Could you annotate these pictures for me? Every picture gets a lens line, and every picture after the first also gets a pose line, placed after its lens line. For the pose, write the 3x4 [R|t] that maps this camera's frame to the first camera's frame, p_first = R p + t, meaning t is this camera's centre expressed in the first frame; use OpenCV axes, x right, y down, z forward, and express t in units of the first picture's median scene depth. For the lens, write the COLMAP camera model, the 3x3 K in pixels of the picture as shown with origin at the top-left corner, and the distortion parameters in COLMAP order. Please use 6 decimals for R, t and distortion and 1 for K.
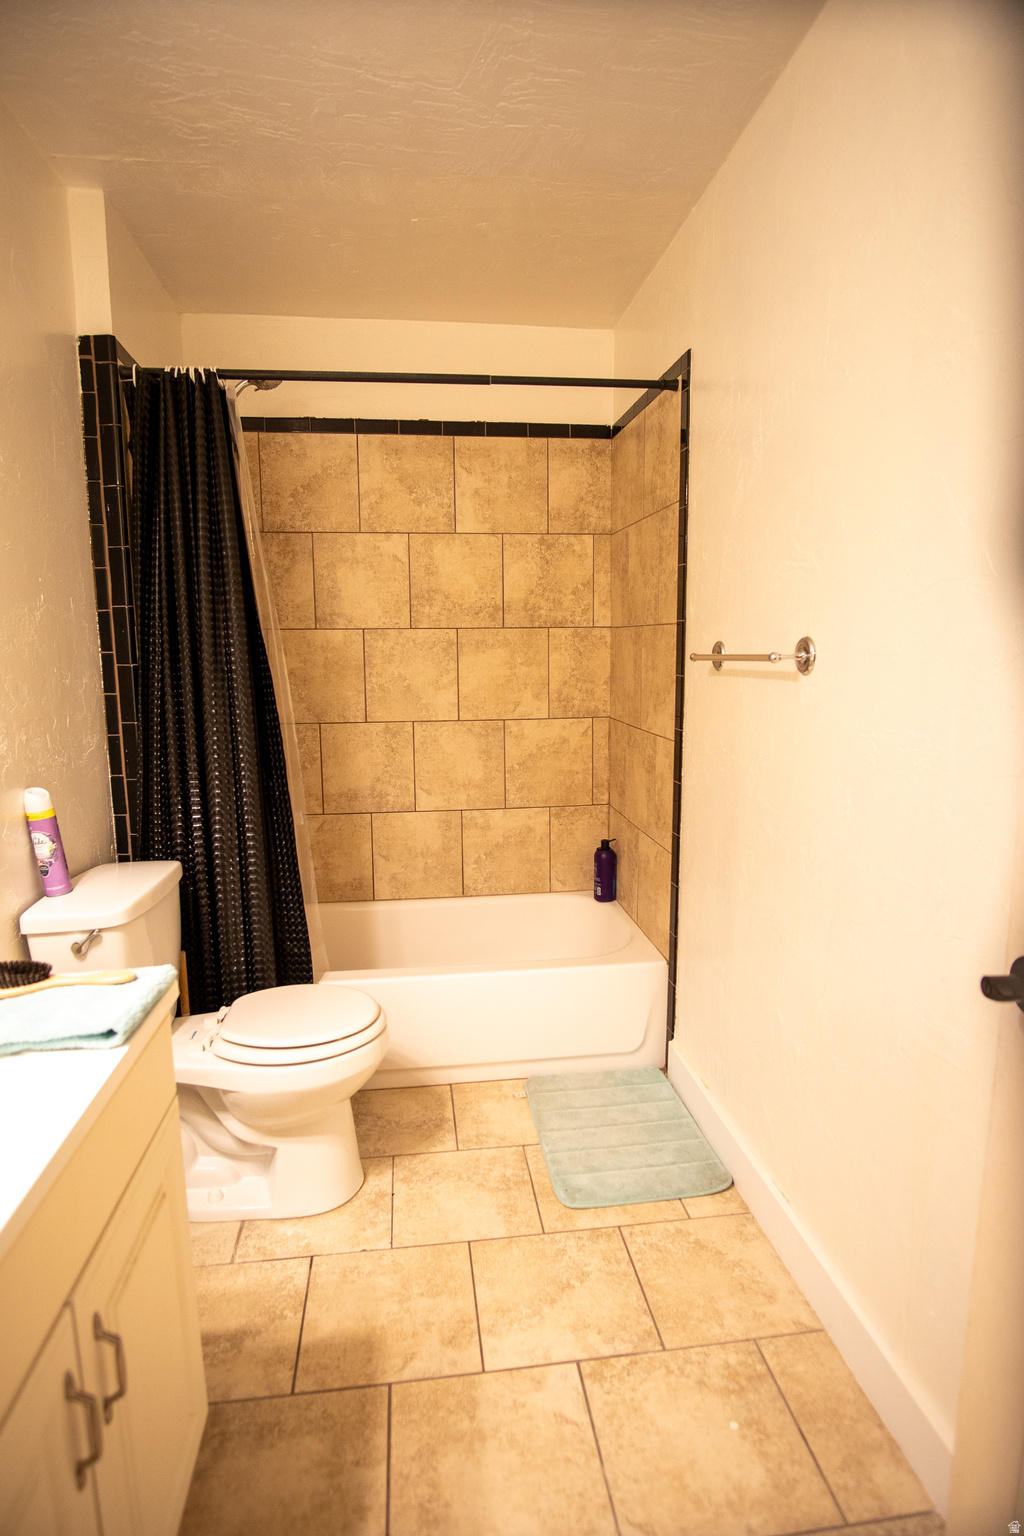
lens RADIAL K [[815.1, 0, 512.3], [0, 815.1, 771.7], [0, 0, 1]] dist [-0.037510, 0.009624]
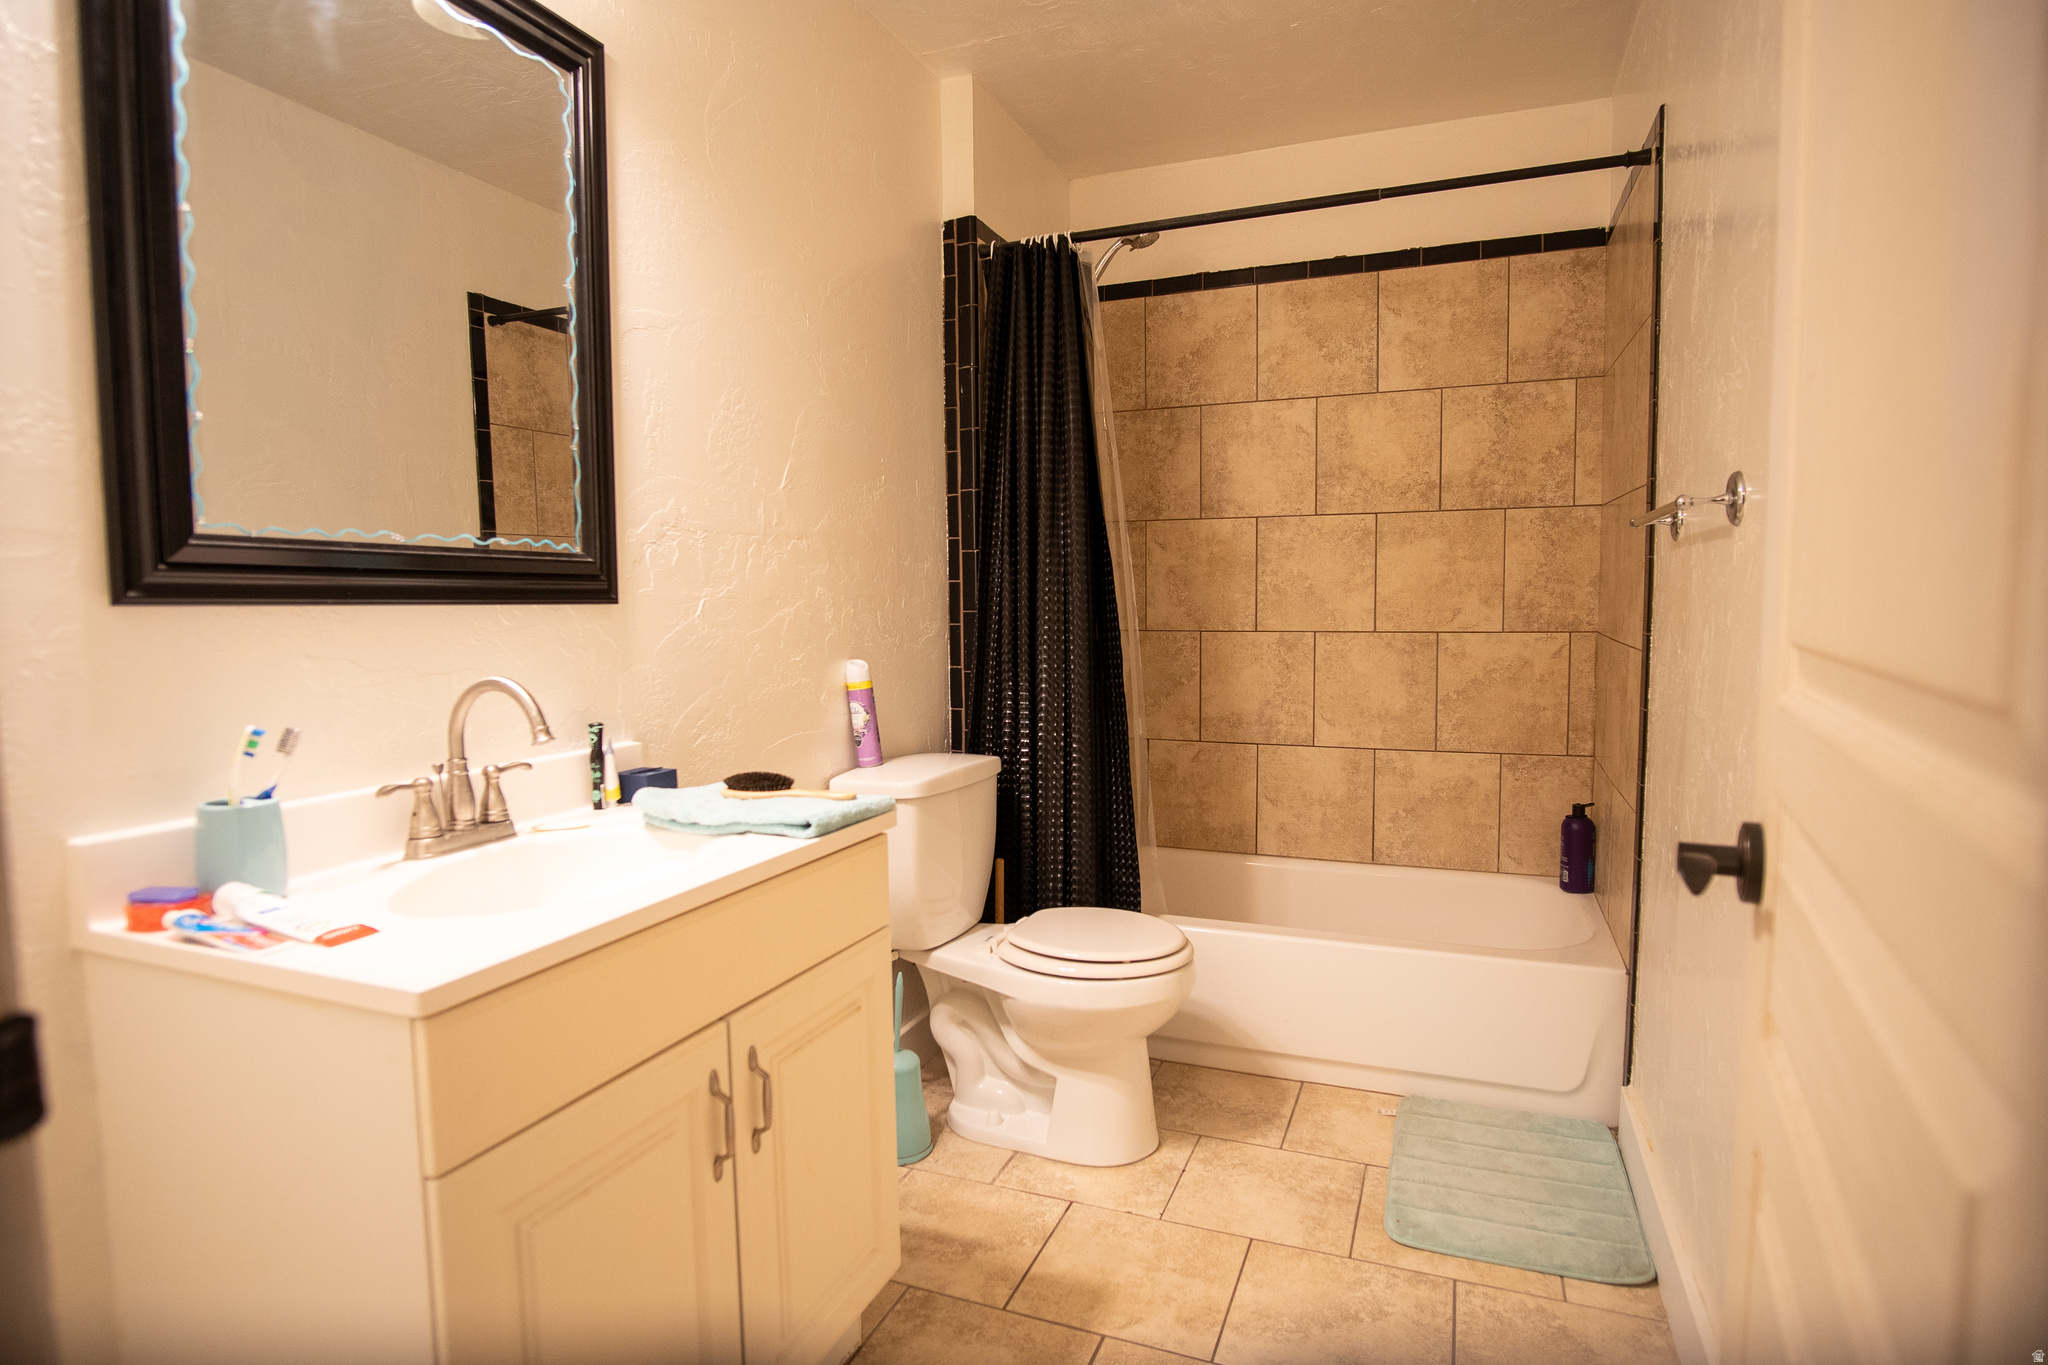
lens RADIAL K [[1086.8, 0, 1018.0], [0, 1086.8, 680.5], [0, 0, 1]] dist [-0.037510, 0.009624]
pose [[0.869197, 0.038361, -0.492975, 0.213312], [-0.068738, 0.996680, -0.043640, 0.074030], [0.489664, 0.071818, 0.868948, -0.078733]]
